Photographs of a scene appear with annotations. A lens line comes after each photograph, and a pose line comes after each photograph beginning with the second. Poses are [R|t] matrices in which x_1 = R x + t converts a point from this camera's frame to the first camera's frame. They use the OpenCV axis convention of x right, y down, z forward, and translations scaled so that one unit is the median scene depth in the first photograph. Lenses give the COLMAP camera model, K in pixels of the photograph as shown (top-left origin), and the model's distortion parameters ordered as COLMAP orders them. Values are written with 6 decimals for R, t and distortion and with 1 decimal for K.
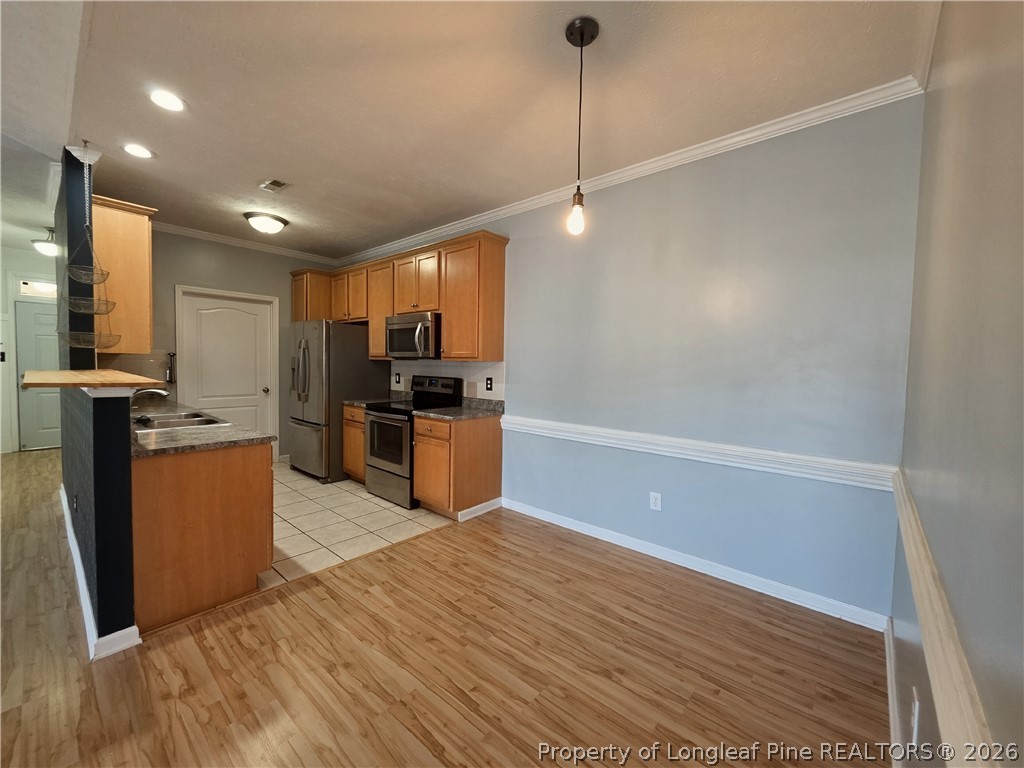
lens RADIAL K [[416.2, 0, 518.6], [0, 416.2, 386.9], [0, 0, 1]] dist [0.009414, -0.000462]
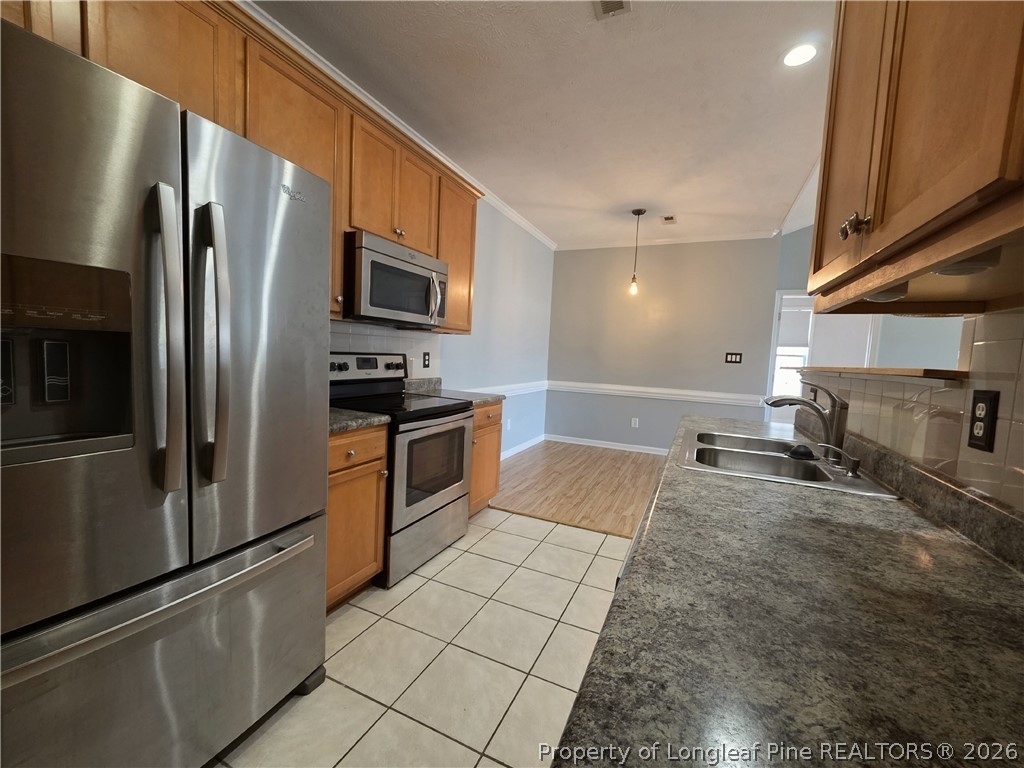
lens RADIAL K [[416.2, 0, 510.3], [0, 416.2, 381.9], [0, 0, 1]] dist [0.009414, -0.000462]
pose [[-0.282213, -0.101069, 0.954013, -0.939031], [-0.006998, 0.994625, 0.103302, -0.051857], [-0.959326, 0.022477, -0.281404, 1.093537]]
